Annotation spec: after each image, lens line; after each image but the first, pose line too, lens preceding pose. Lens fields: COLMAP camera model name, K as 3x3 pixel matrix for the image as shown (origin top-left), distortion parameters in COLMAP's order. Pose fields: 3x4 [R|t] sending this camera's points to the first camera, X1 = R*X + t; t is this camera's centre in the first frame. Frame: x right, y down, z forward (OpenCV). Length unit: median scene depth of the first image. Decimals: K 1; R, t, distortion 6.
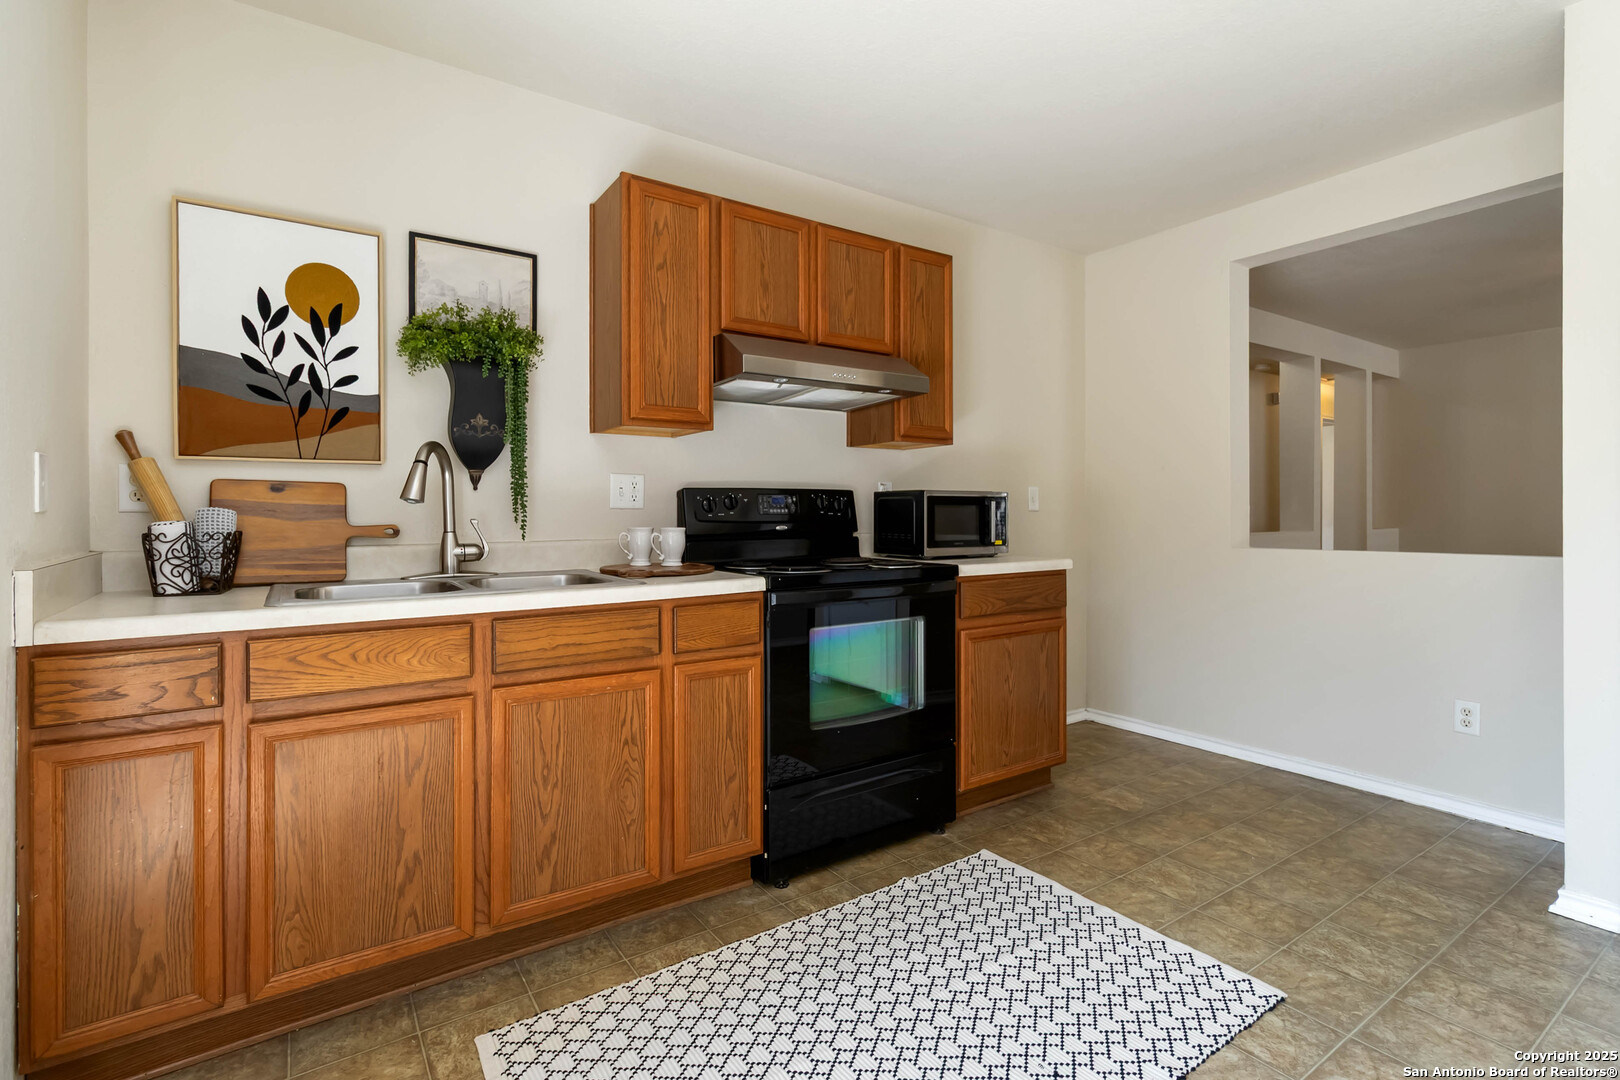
lens RADIAL K [[758.0, 0, 815.9], [0, 758.0, 514.1], [0, 0, 1]] dist [0.000350, 0.000394]
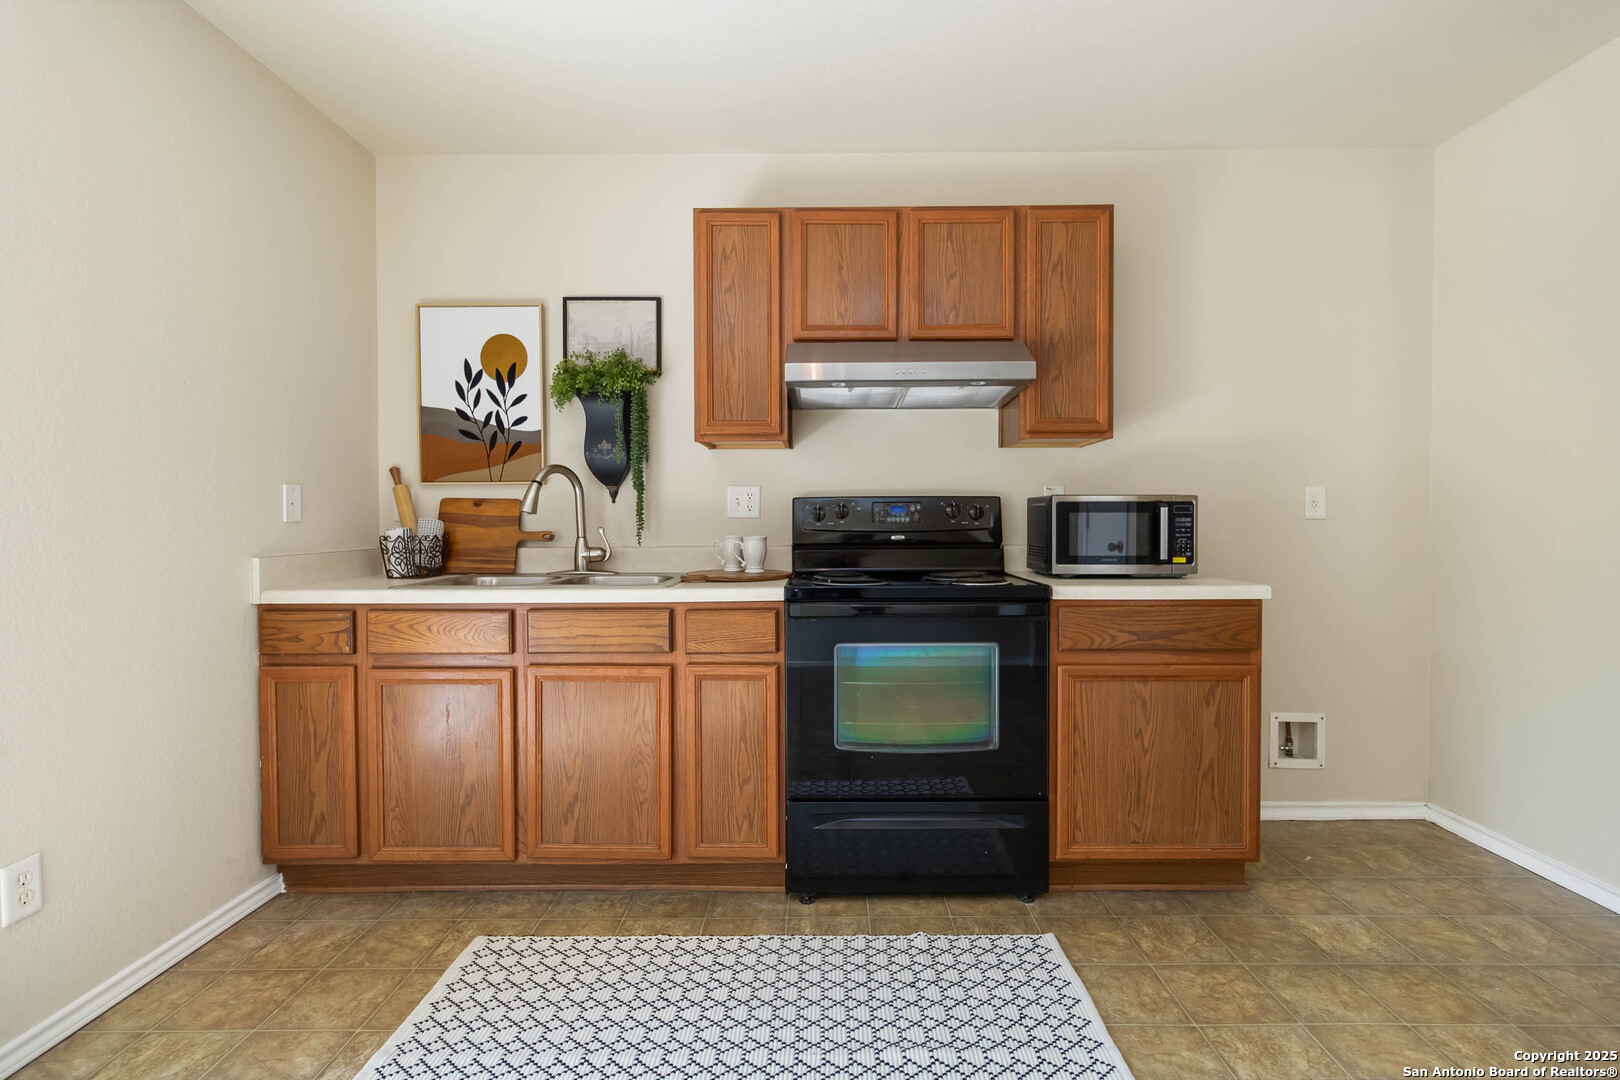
lens RADIAL K [[751.7, 0, 821.1], [0, 751.7, 532.6], [0, 0, 1]] dist [0.000727, 0.000631]
pose [[0.821867, 0.009667, -0.569598, 0.555361], [-0.000935, 0.999878, 0.015620, -0.003879], [0.569679, -0.012305, 0.821775, 0.228518]]
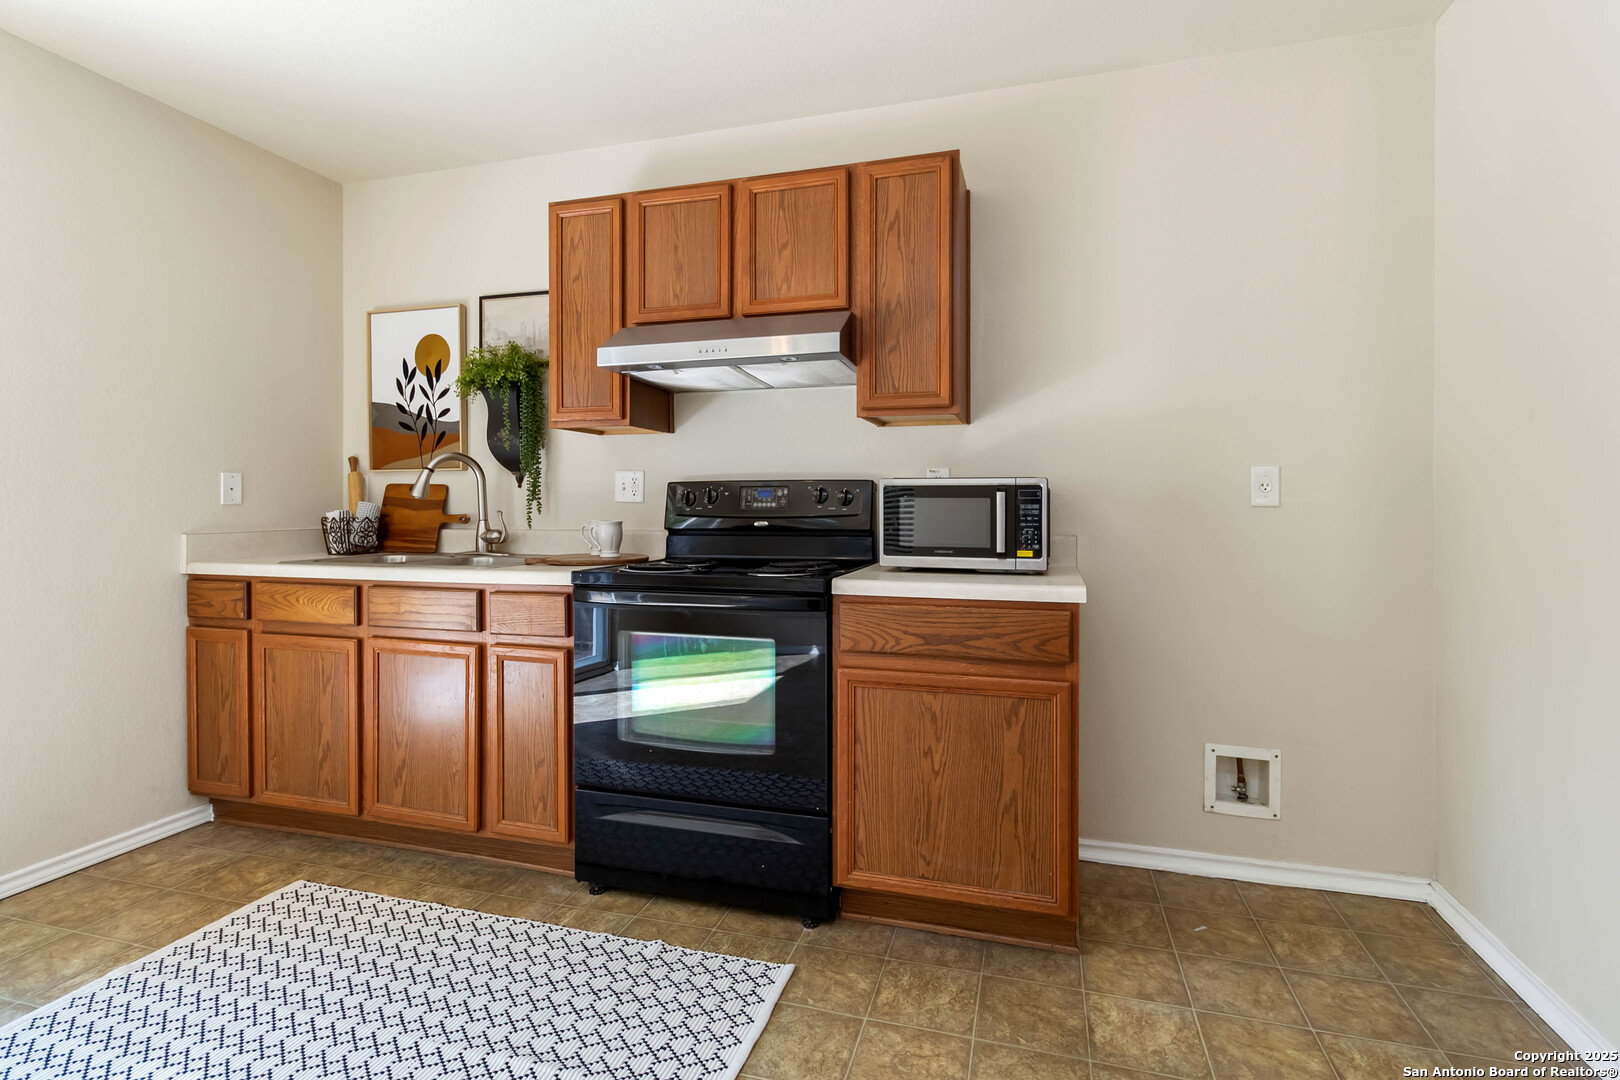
lens RADIAL K [[761.3, 0, 819.5], [0, 761.3, 506.2], [0, 0, 1]] dist [0.000681, -0.000114]
pose [[0.636119, 0.005574, -0.771571, 0.943029], [-0.005127, 0.999982, 0.002997, -0.007954], [0.771574, 0.002050, 0.636136, 0.639035]]
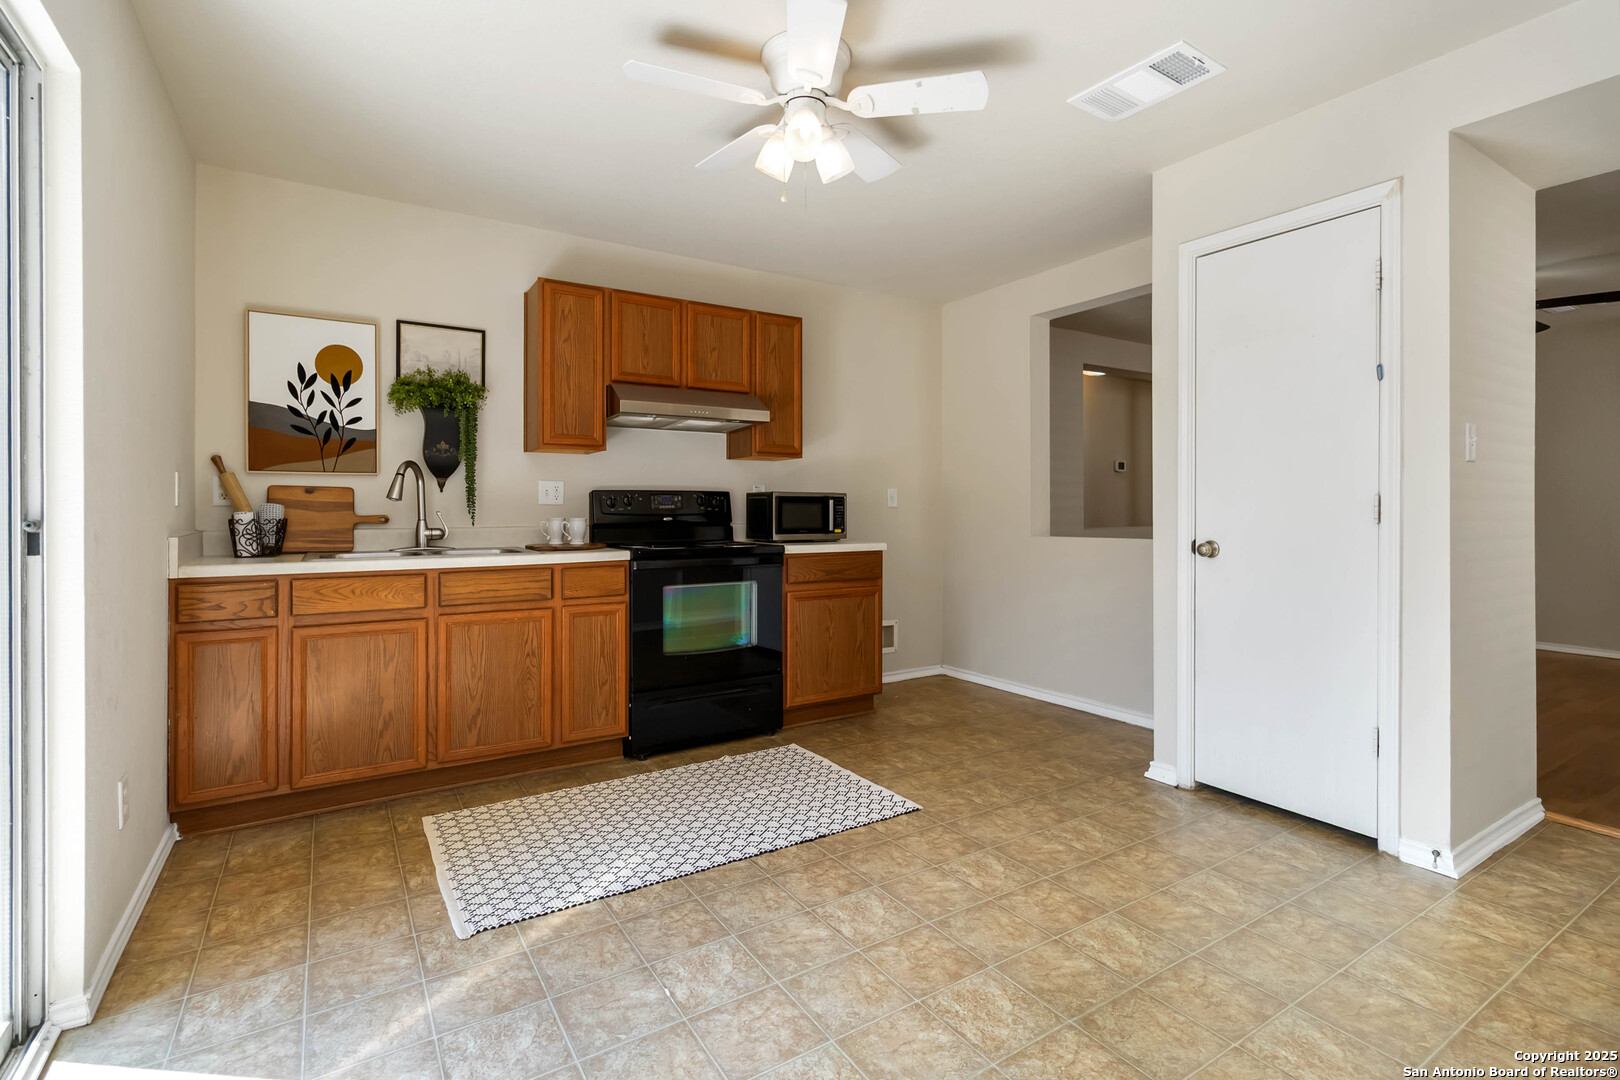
lens RADIAL K [[760.1, 0, 819.1], [0, 760.1, 511.0], [0, 0, 1]] dist [0.001655, 0.000798]
pose [[0.999493, 0.002207, -0.031771, 0.368021], [-0.002244, 0.999997, -0.001130, 0.005797], [0.031768, 0.001201, 0.999495, -0.504643]]
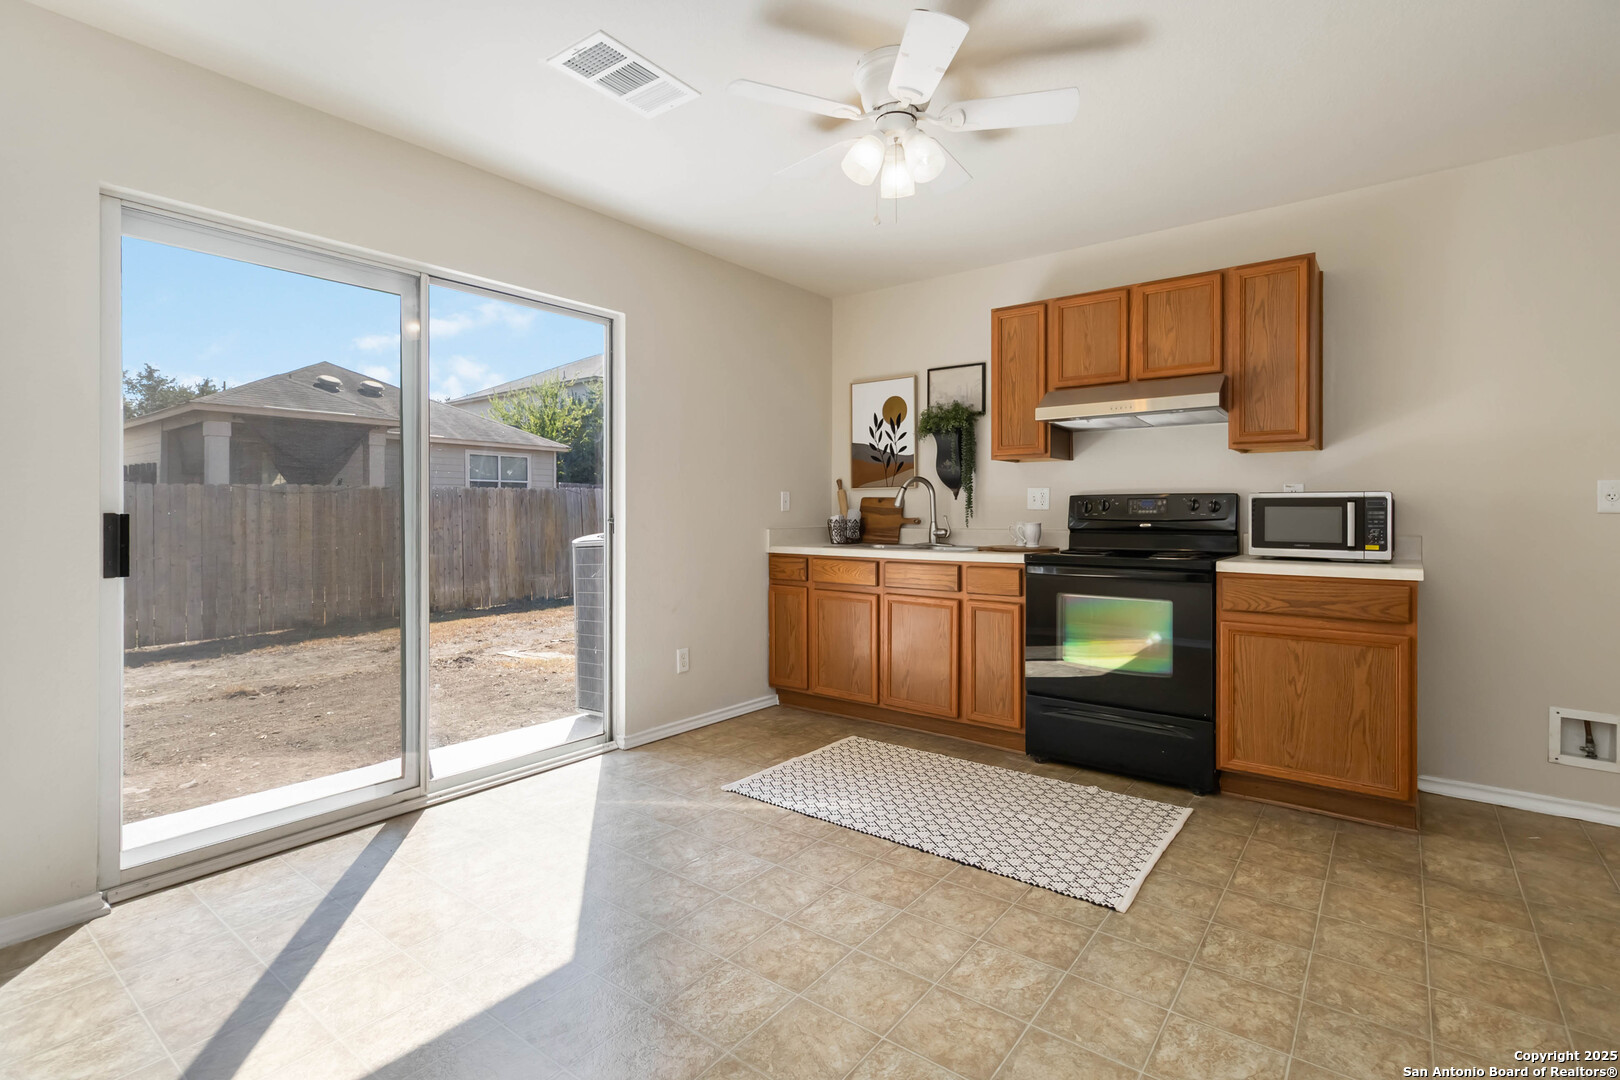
lens RADIAL K [[760.1, 0, 819.1], [0, 760.1, 511.0], [0, 0, 1]] dist [0.001655, 0.000798]
pose [[0.311106, 0.003187, -0.950370, 1.325162], [-0.005428, 0.999984, 0.001576, -0.006077], [0.950360, 0.004668, 0.311119, 0.124996]]
